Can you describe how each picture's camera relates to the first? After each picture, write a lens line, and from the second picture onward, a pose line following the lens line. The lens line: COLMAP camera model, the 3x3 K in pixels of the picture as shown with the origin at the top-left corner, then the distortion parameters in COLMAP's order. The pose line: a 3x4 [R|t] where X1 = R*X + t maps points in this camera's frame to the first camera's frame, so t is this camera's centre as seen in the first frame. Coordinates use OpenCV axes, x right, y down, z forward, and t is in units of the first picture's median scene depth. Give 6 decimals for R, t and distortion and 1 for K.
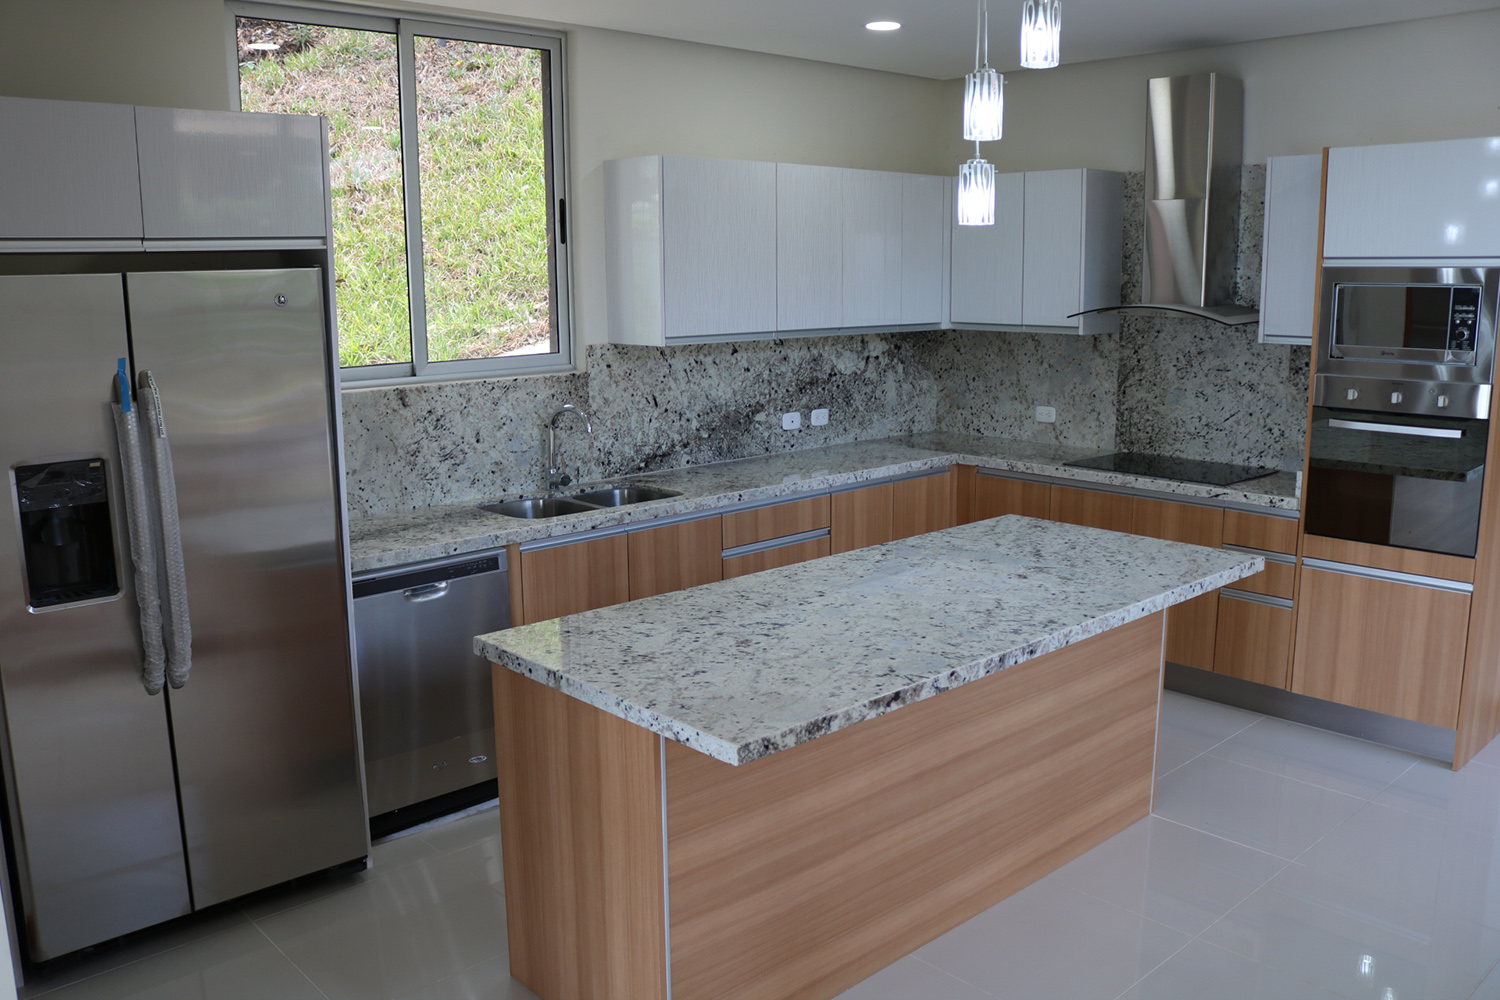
lens RADIAL K [[1241.2, 0, 742.0], [0, 1241.2, 492.0], [0, 0, 1]] dist [-0.125562, 0.011081]
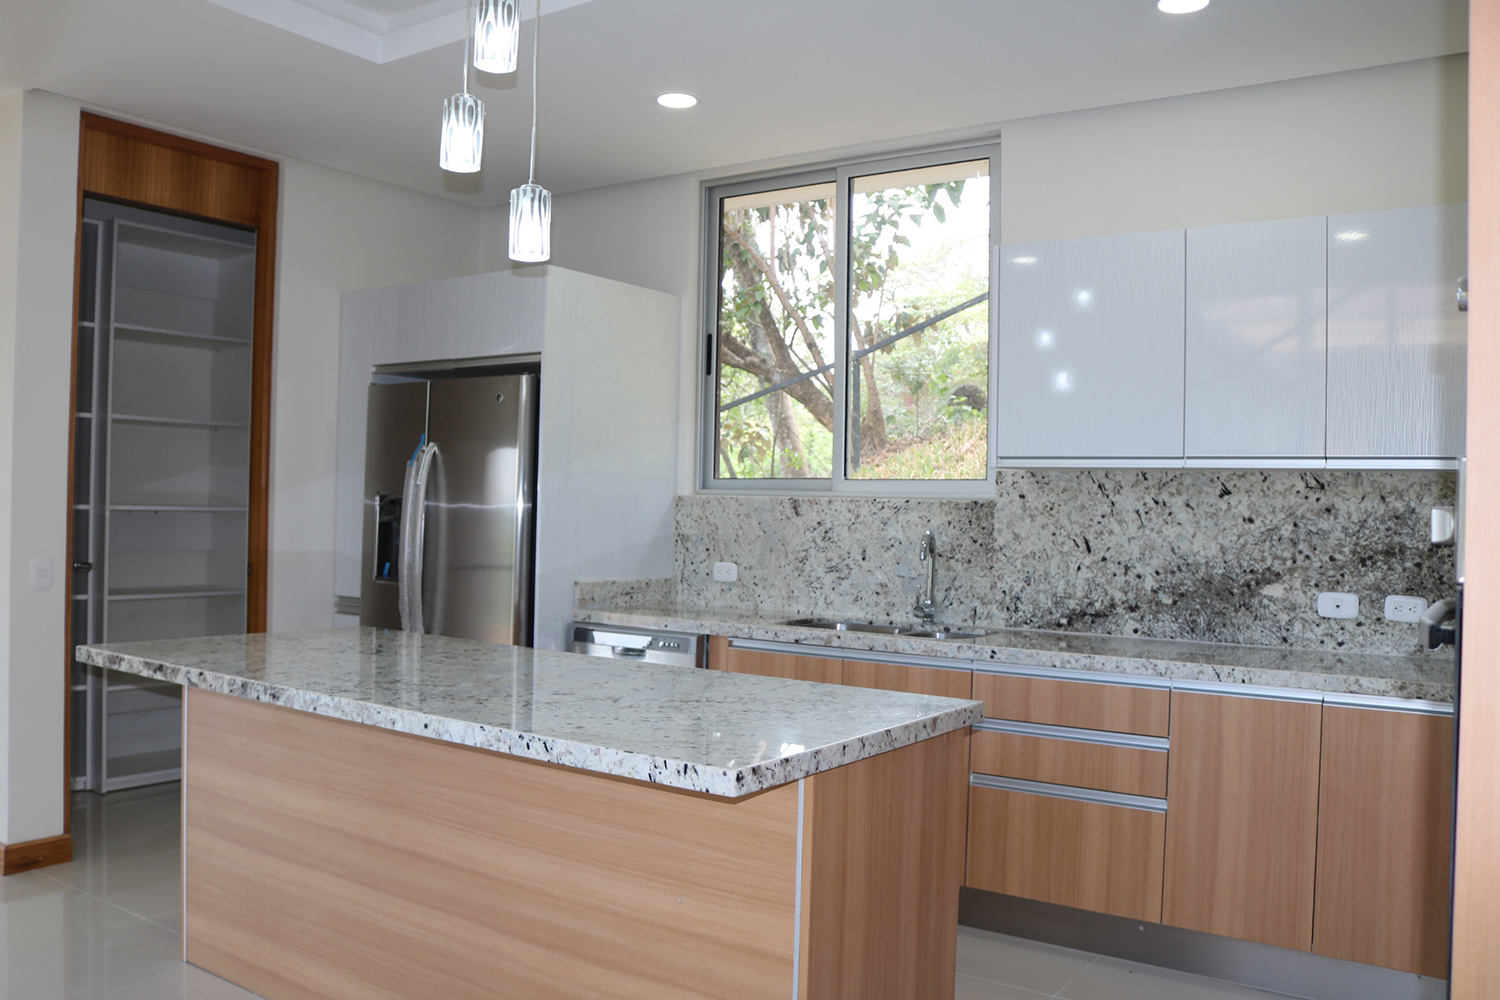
lens RADIAL K [[1241.2, 0, 743.5], [0, 1241.2, 501.5], [0, 0, 1]] dist [-0.125562, 0.011081]
pose [[0.216286, 0.009705, -0.976282, 0.676600], [-0.198680, 0.979465, -0.034280, -0.030031], [0.955901, 0.201382, 0.213773, 0.623296]]
